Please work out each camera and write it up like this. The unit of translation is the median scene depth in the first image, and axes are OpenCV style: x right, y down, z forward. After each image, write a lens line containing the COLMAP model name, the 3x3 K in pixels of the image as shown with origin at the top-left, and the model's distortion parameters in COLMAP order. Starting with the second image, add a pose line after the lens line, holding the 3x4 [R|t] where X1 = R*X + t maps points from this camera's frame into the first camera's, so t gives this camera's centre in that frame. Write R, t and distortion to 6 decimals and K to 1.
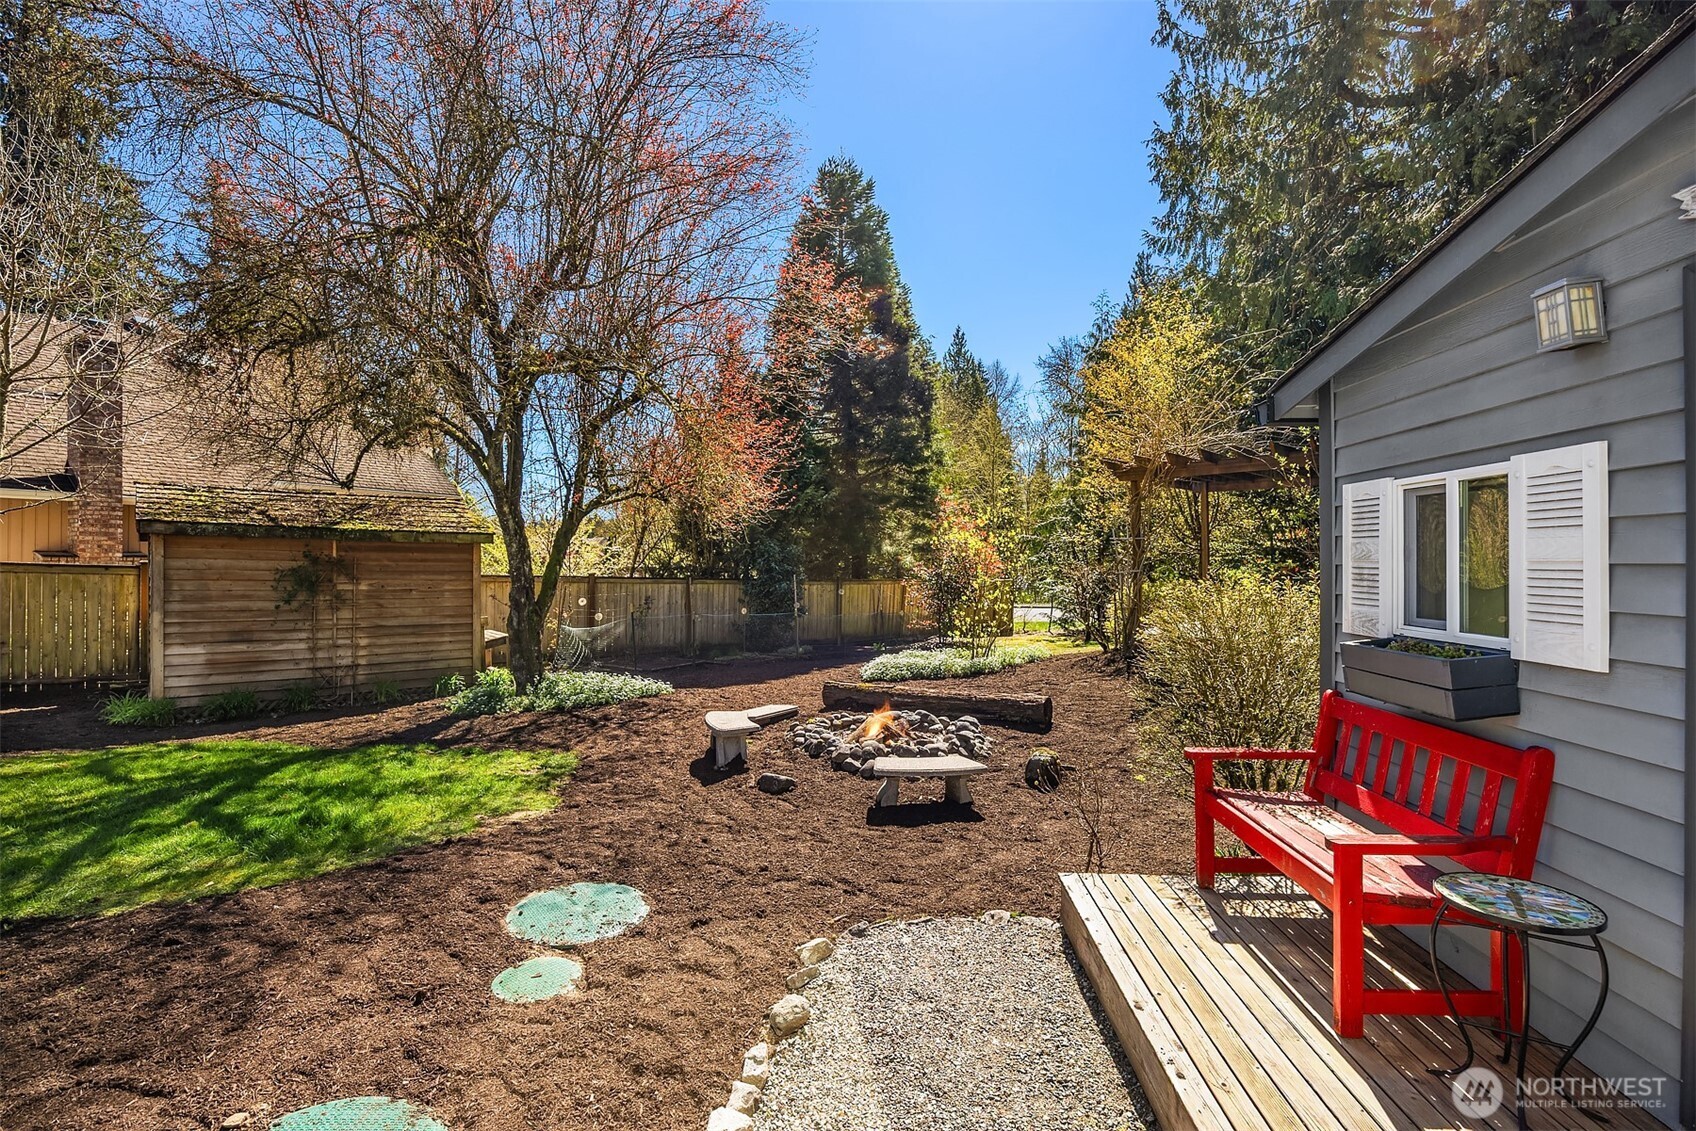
lens RADIAL K [[769.1, 0, 831.6], [0, 769.1, 559.8], [0, 0, 1]] dist [-0.018216, 0.000427]
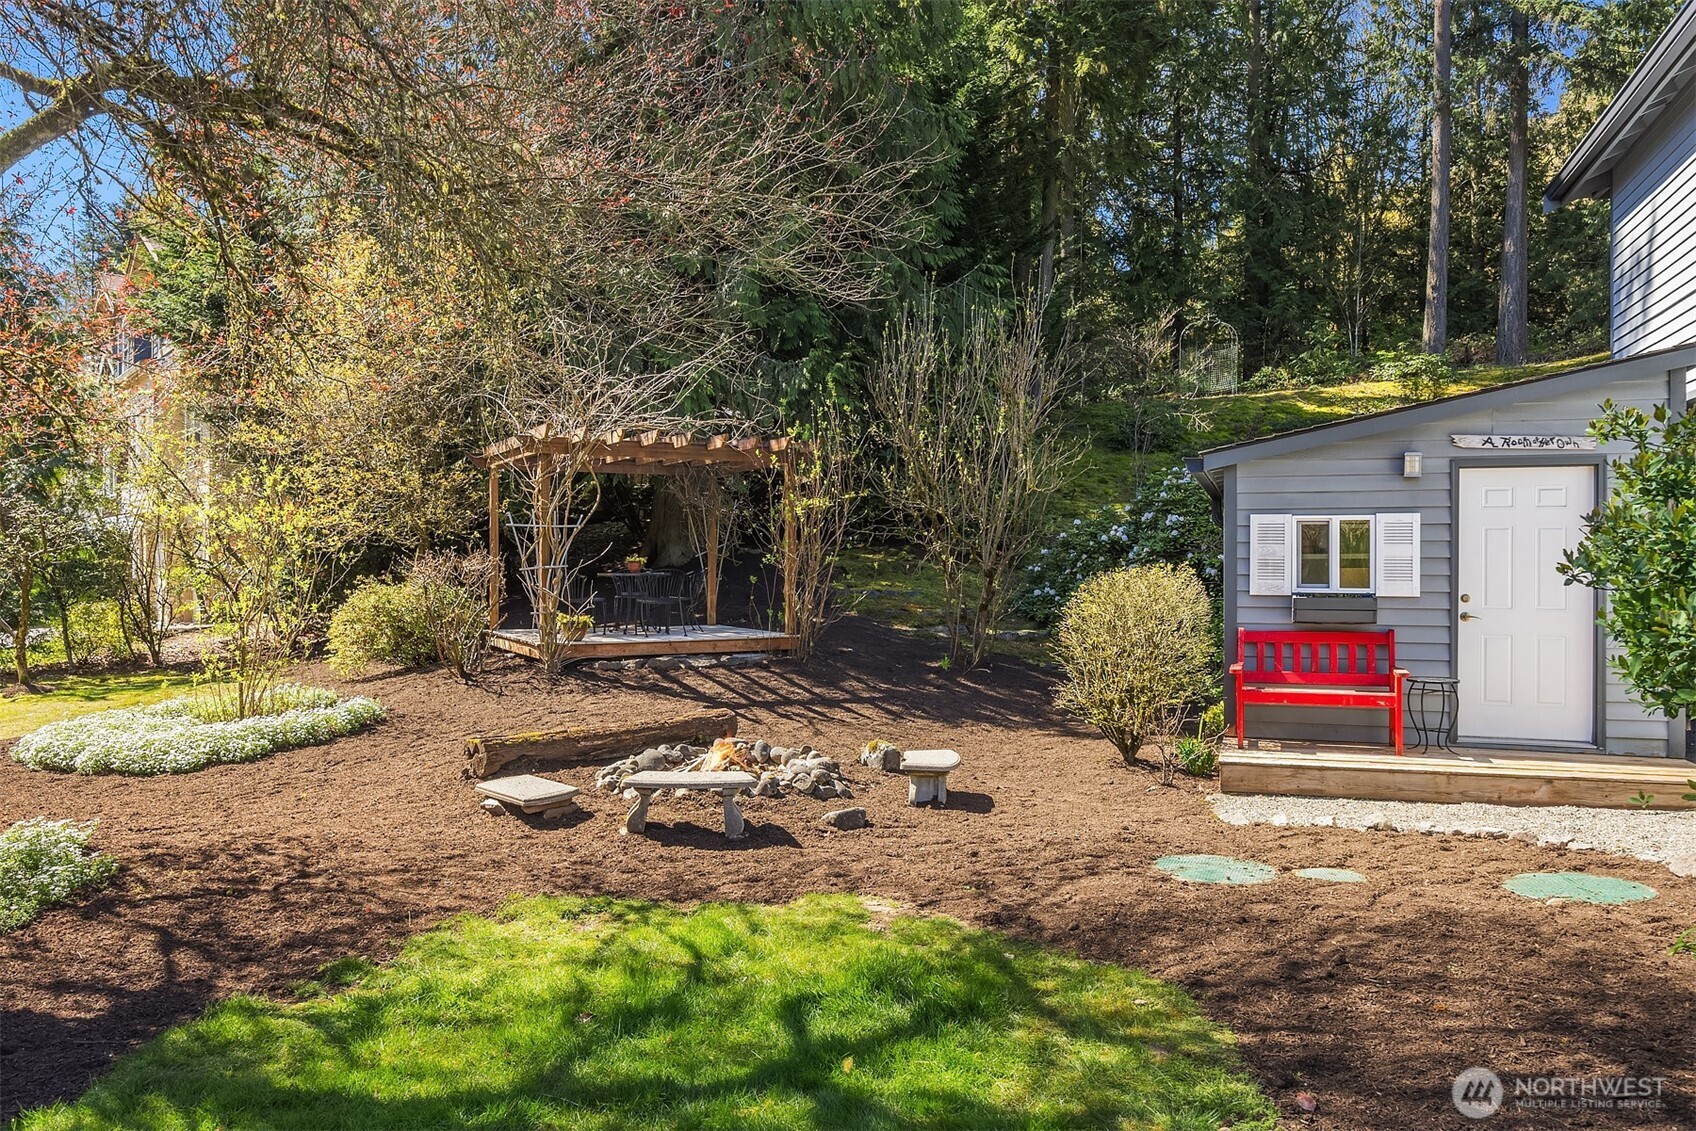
lens RADIAL K [[1191.1, 0, 851.8], [0, 1191.1, 547.6], [0, 0, 1]] dist [-0.011072, -0.002981]
pose [[0.275476, 0.010501, 0.961251, -2.444569], [-0.004600, 0.999943, -0.009605, 0.013948], [-0.961297, -0.001775, 0.275508, 1.178787]]
